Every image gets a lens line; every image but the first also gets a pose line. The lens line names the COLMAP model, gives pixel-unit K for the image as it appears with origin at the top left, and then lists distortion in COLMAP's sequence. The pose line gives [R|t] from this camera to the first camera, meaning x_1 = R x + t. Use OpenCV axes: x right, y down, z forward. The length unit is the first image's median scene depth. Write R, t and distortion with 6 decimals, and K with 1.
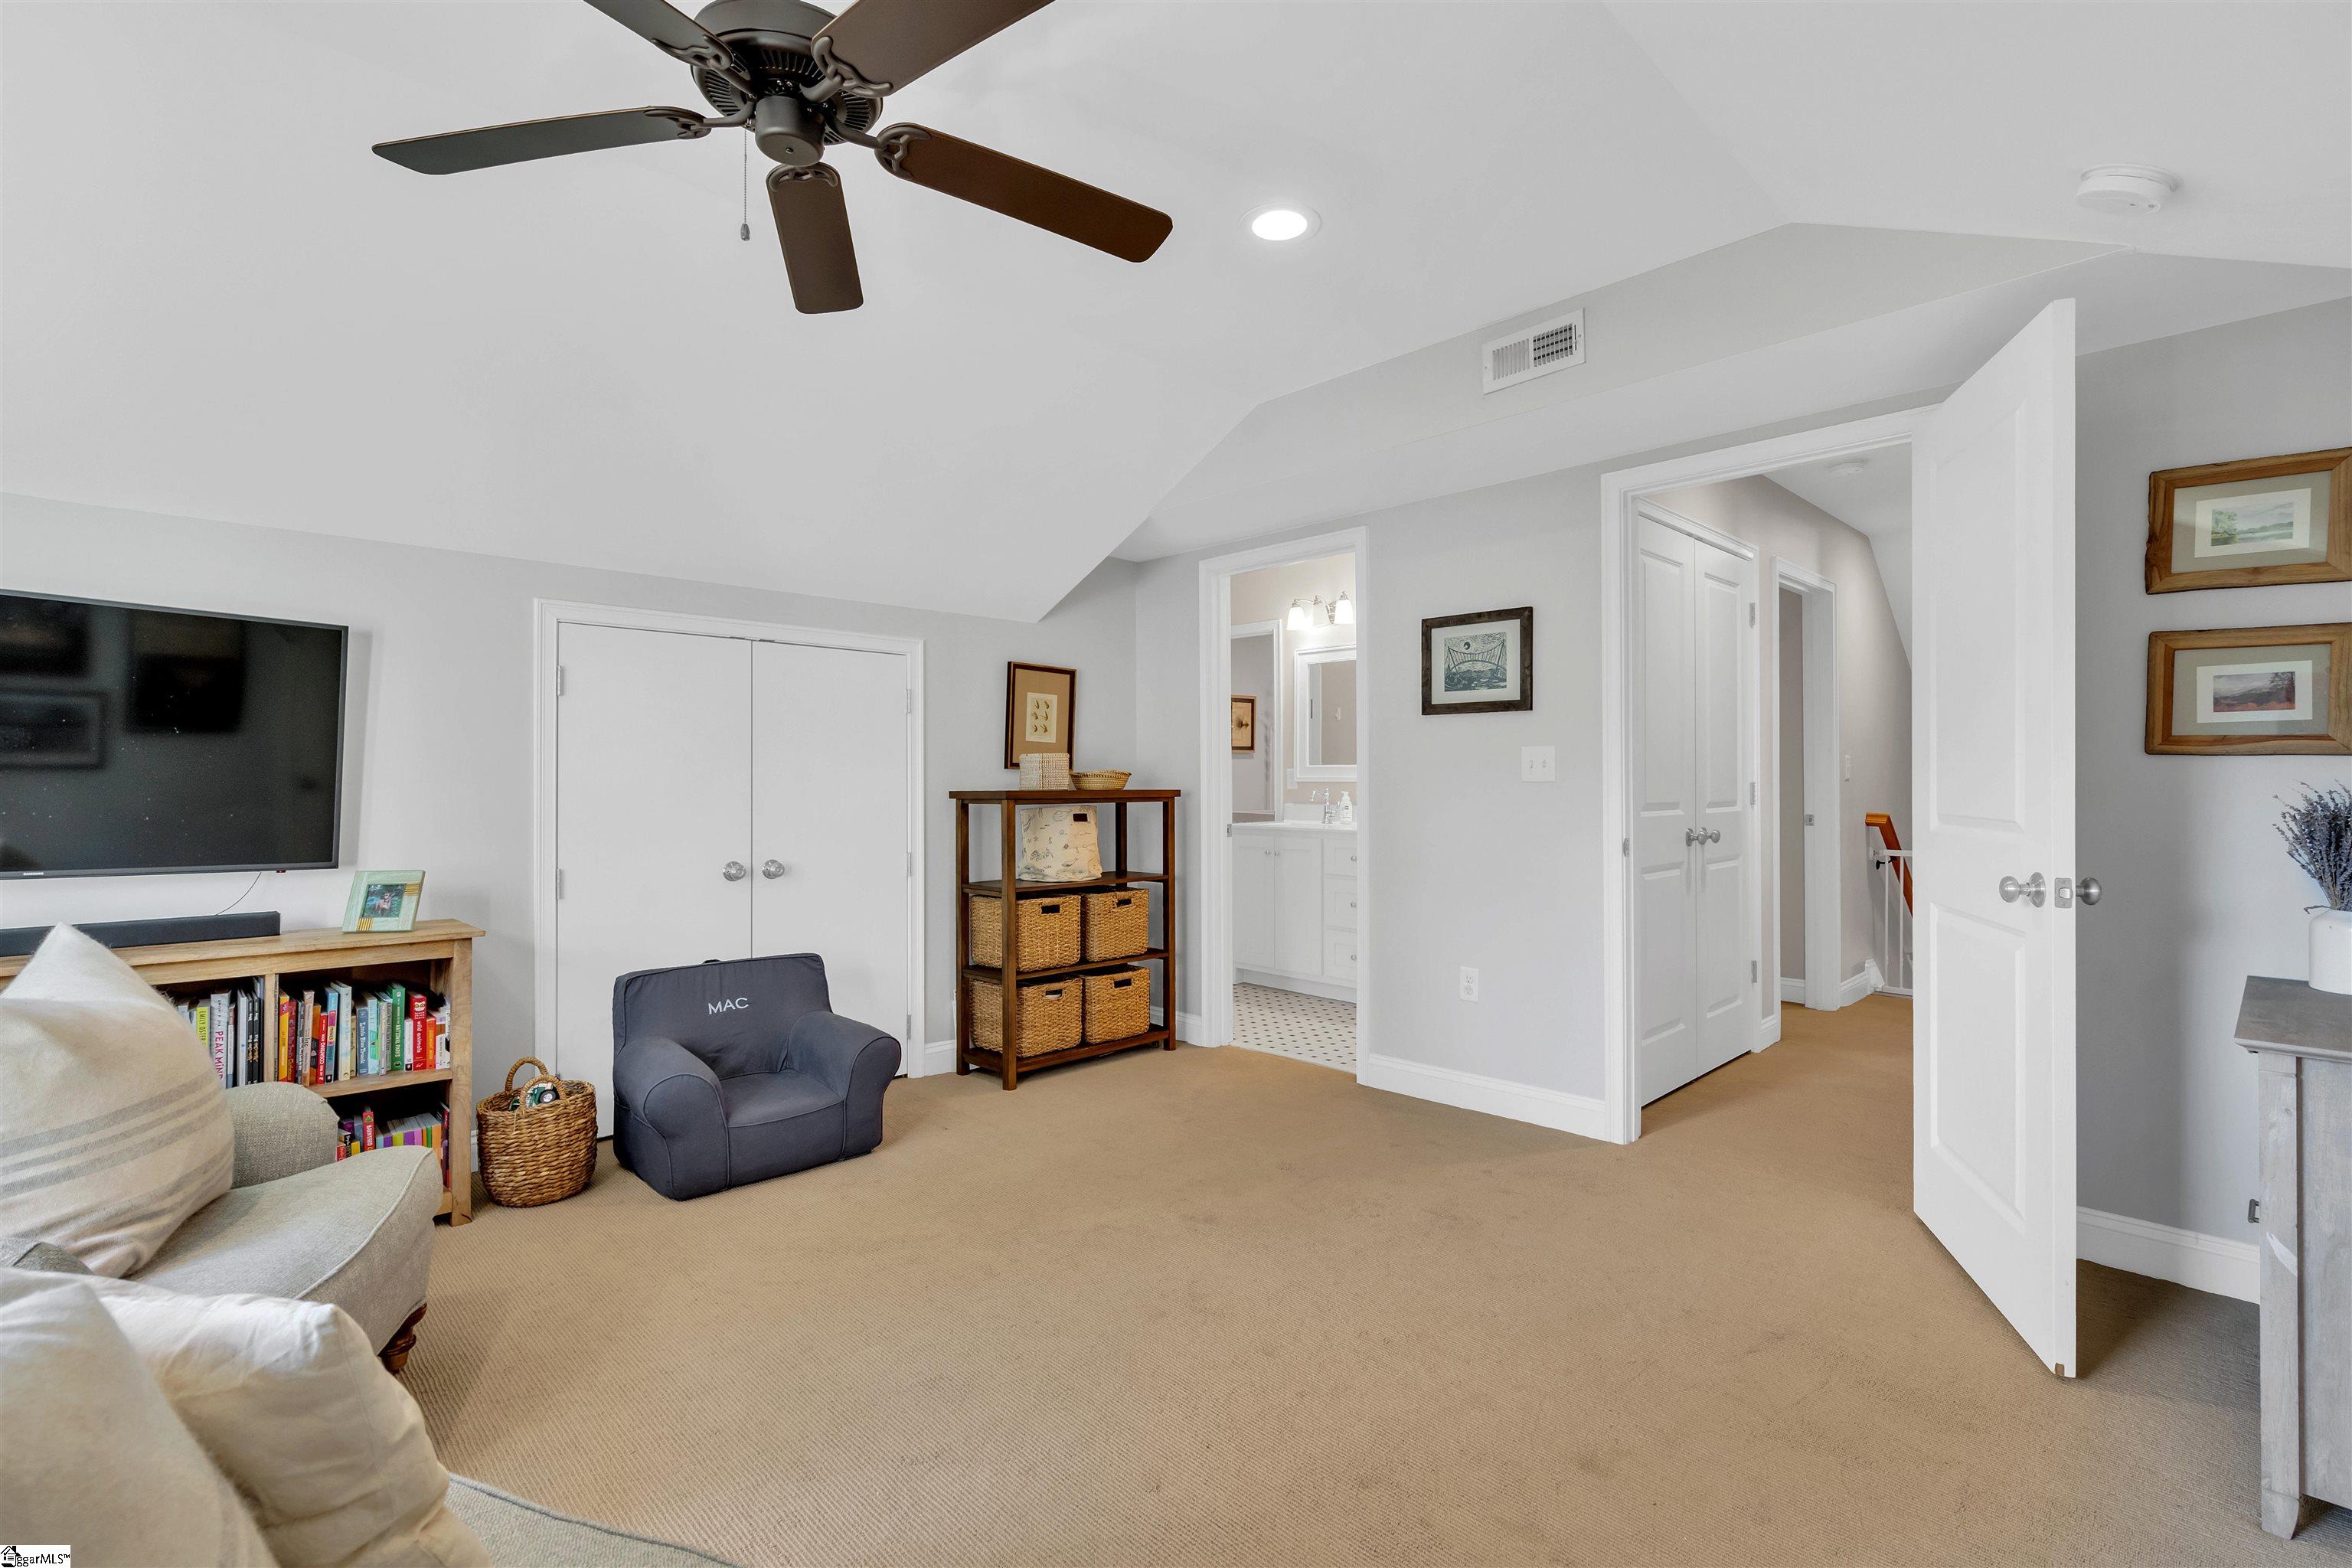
lens RADIAL K [[1087.4, 0, 1167.1], [0, 1087.4, 779.7], [0, 0, 1]] dist [-0.000932, 0.000306]
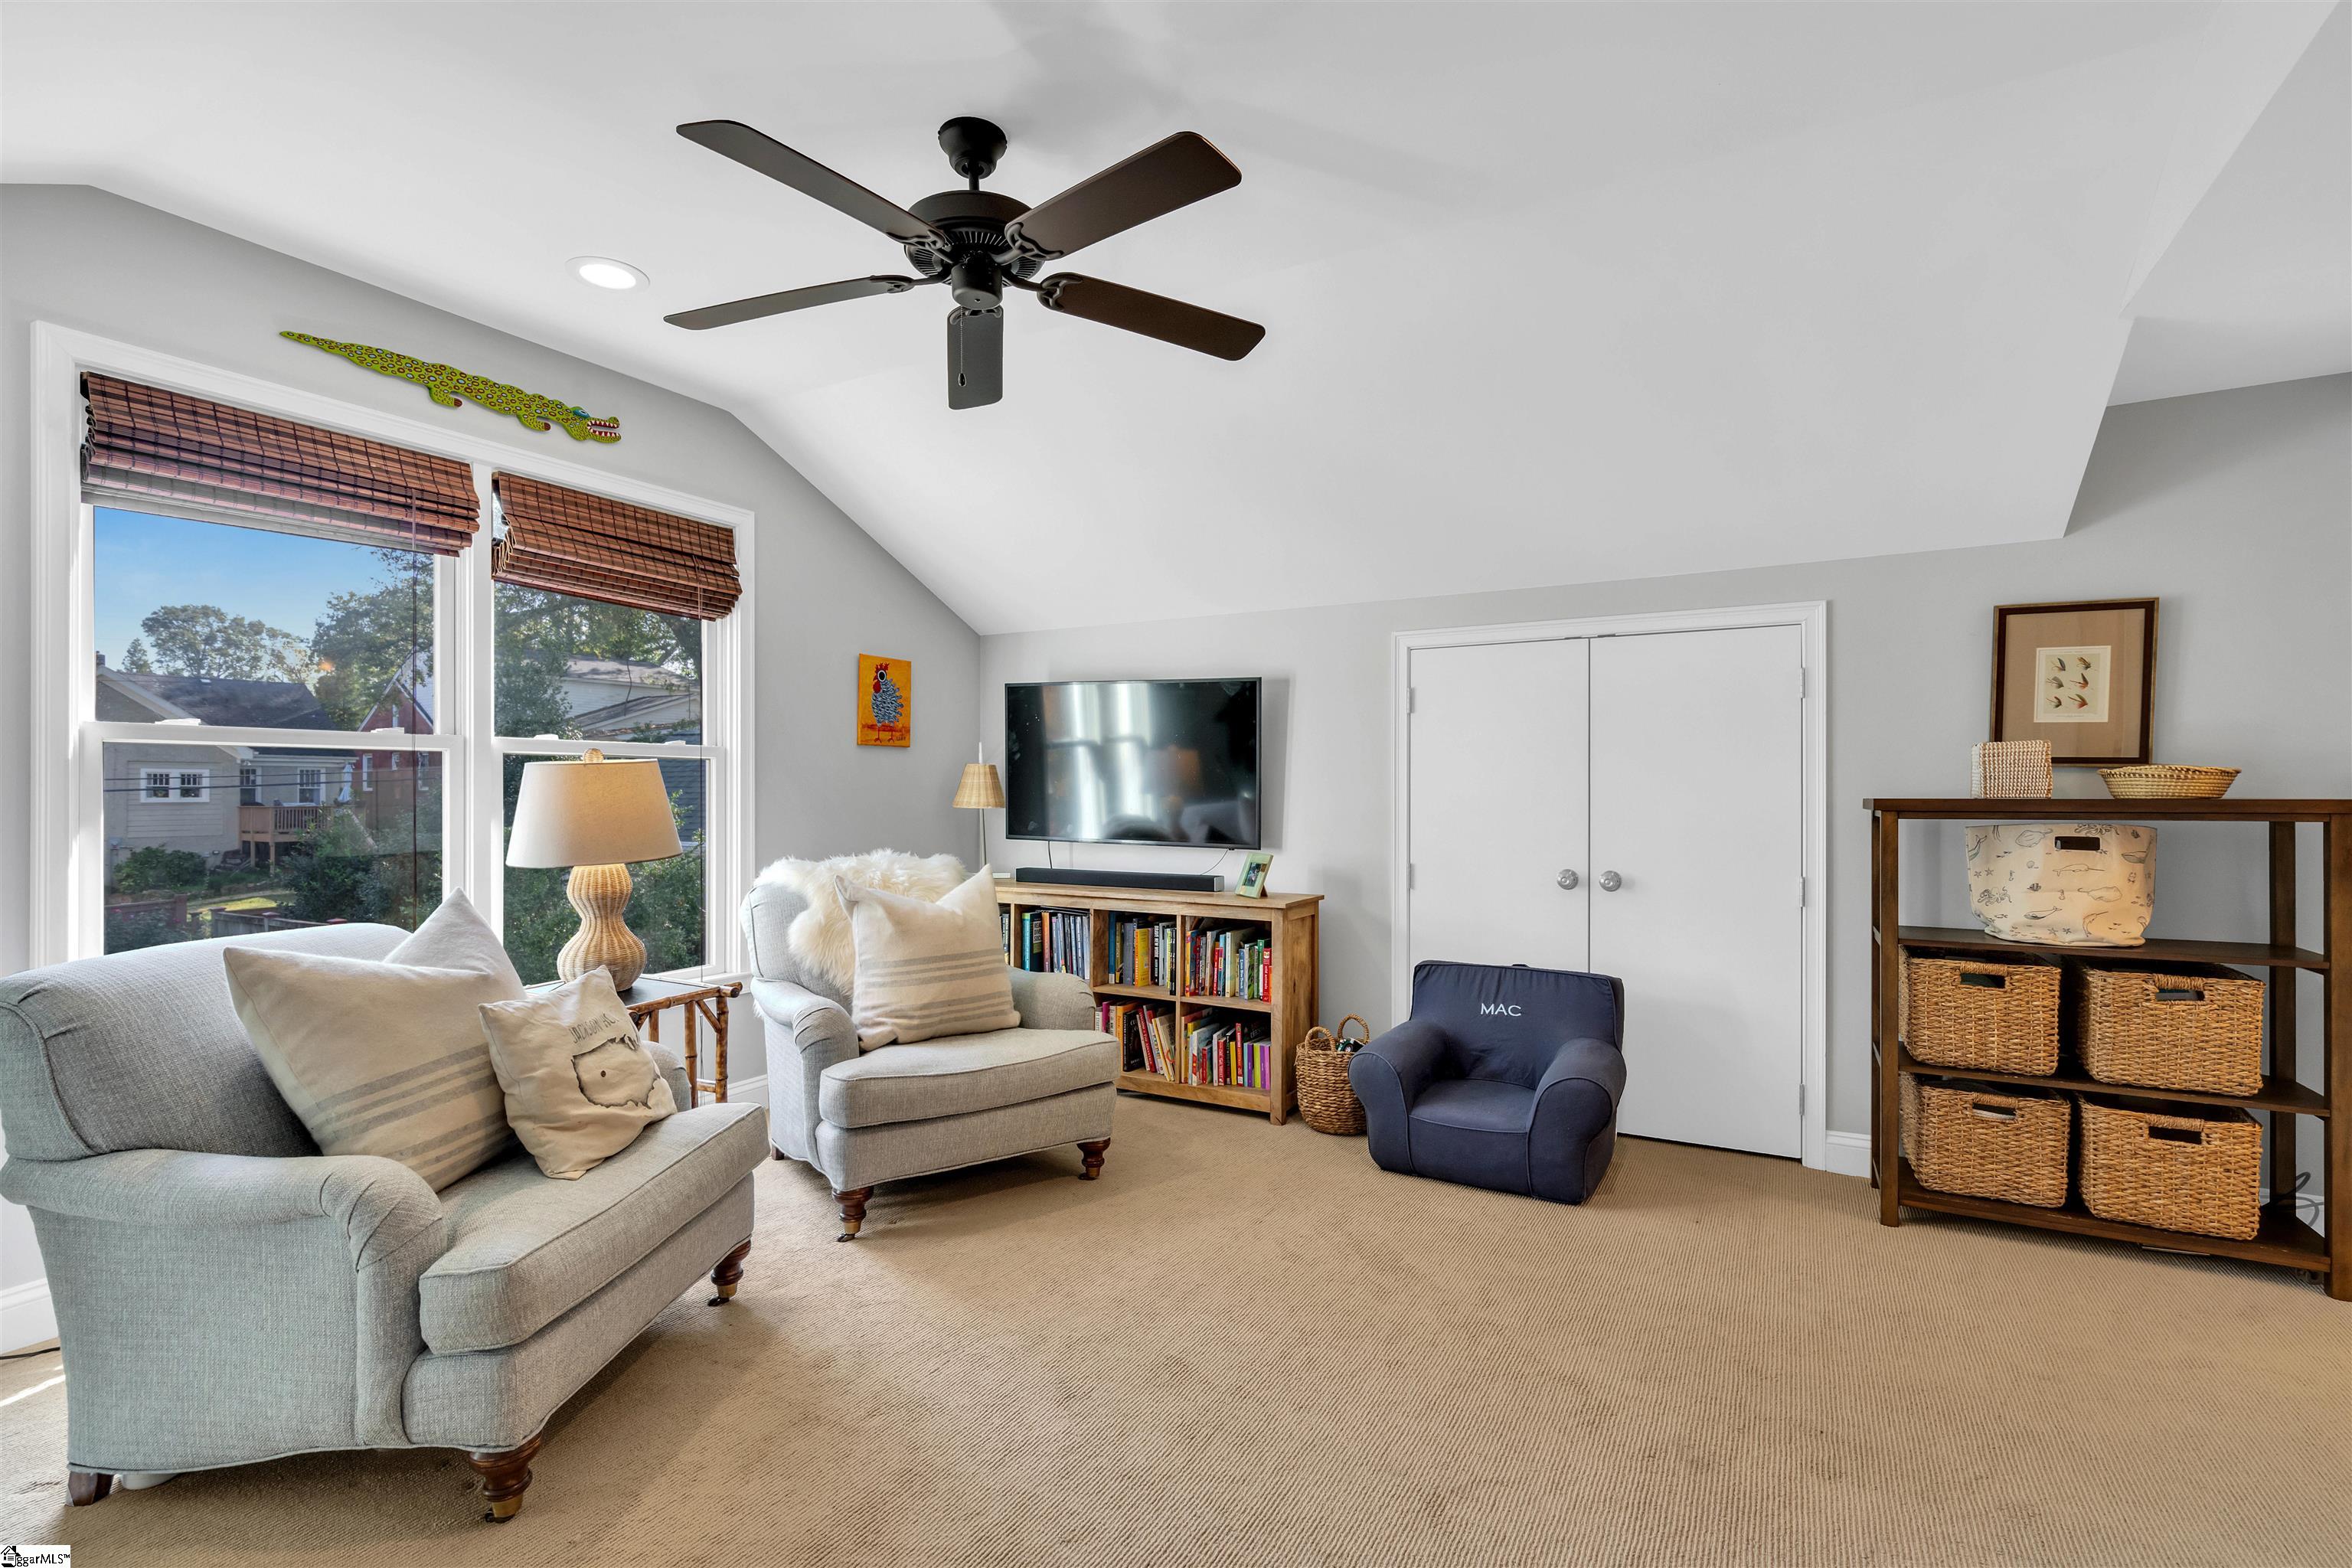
lens RADIAL K [[1087.4, 0, 1165.7], [0, 1087.4, 790.6], [0, 0, 1]] dist [-0.000932, 0.000306]
pose [[0.269161, 0.000383, -0.963095, 0.384313], [0.006298, 0.999978, 0.002157, 0.000396], [0.963075, -0.006646, 0.269153, 0.343997]]
